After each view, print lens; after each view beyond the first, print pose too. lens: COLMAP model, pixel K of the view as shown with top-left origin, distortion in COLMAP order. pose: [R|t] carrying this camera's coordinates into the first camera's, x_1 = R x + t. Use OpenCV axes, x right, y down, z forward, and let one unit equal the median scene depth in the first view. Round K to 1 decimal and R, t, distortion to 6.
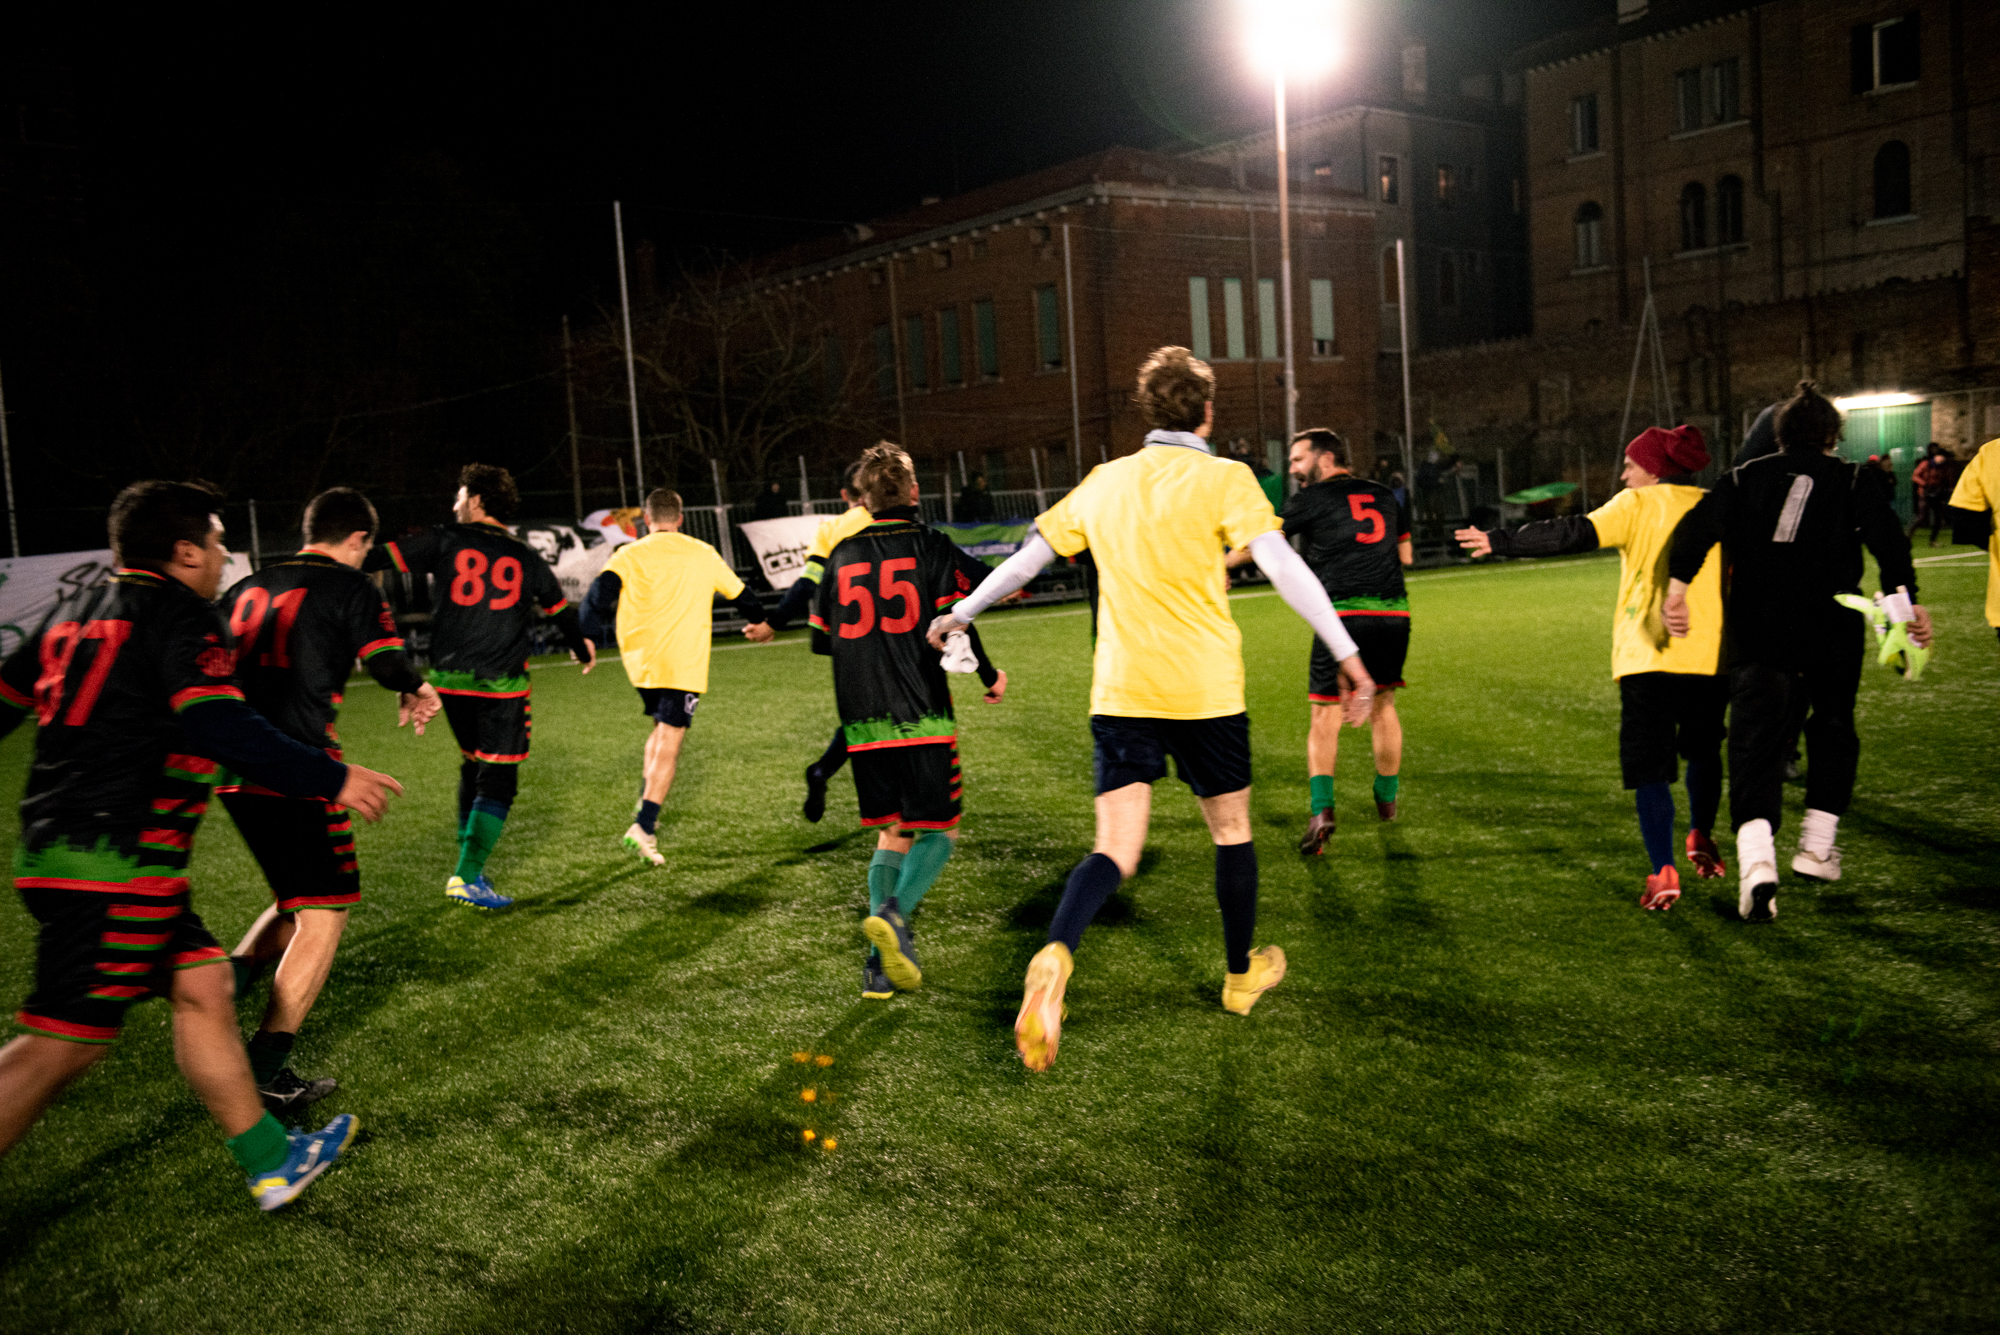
lens RADIAL K [[1801.8, 0, 997.5], [0, 1801.8, 664.7], [0, 0, 1]] dist [0.007200, 0.006854]
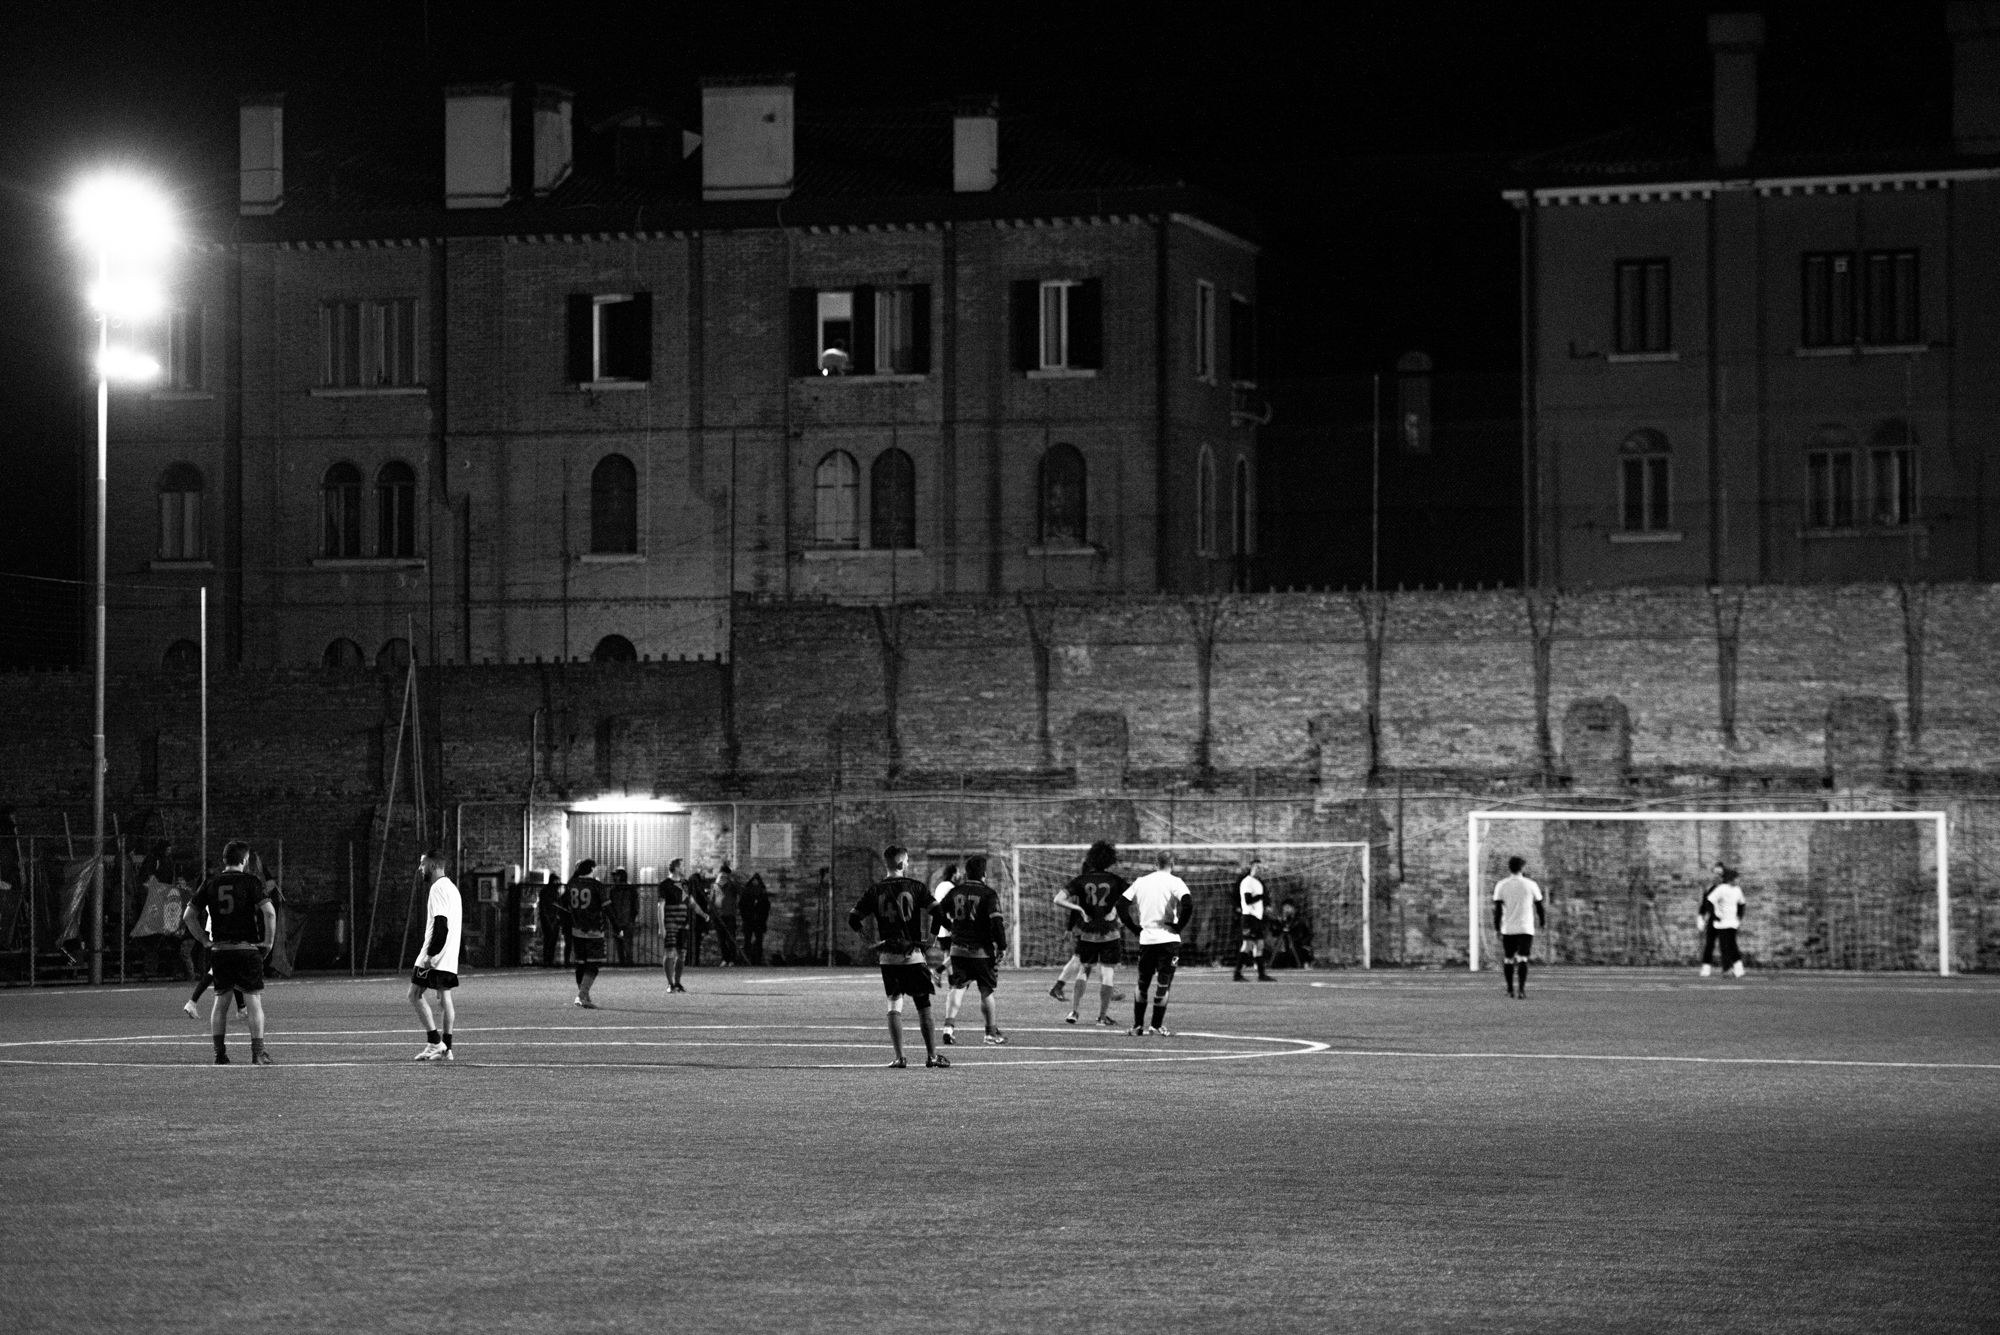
lens RADIAL K [[6058.6, 0, 999.5], [0, 6058.6, 666.6], [0, 0, 1]] dist [0.402160, 0.000000]
pose [[0.813709, 0.079003, 0.575878, -0.805328], [0.000244, 0.990674, -0.136253, 0.136703], [-0.581272, 0.111011, 0.806102, -1.092232]]
